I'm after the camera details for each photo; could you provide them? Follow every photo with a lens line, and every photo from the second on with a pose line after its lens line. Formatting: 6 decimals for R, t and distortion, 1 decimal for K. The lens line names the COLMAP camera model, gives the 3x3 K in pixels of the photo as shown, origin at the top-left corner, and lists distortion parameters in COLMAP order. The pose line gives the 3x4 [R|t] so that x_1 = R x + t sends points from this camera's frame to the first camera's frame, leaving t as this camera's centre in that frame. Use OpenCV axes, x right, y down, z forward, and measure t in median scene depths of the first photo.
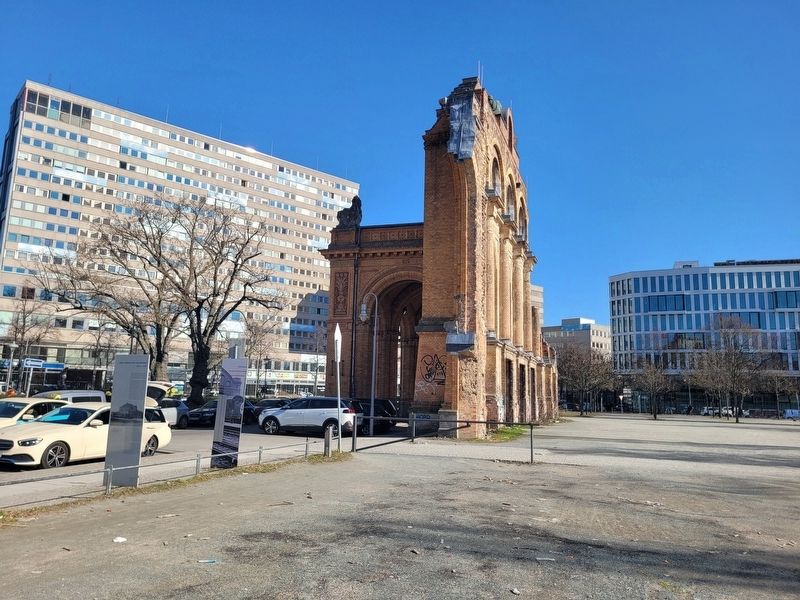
lens RADIAL K [[597.6, 0, 400.0], [0, 597.6, 300.0], [0, 0, 1]] dist [0.020915, -0.001241]
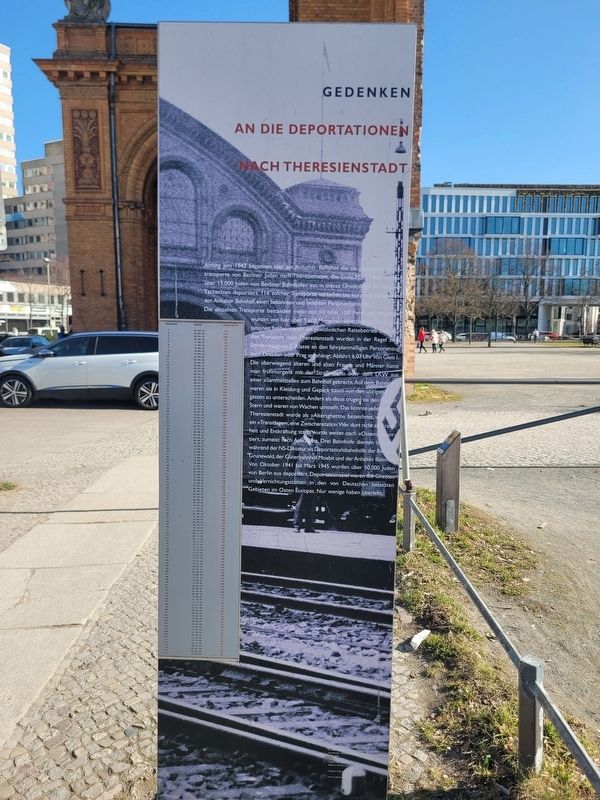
lens RADIAL K [[597.6, 0, 300.0], [0, 597.6, 400.0], [0, 0, 1]] dist [0.020915, -0.001241]
pose [[0.929135, -0.068774, 0.363288, -0.052113], [-0.033585, 0.962788, 0.268163, 0.022429], [-0.368212, -0.261361, 0.892250, 0.137896]]
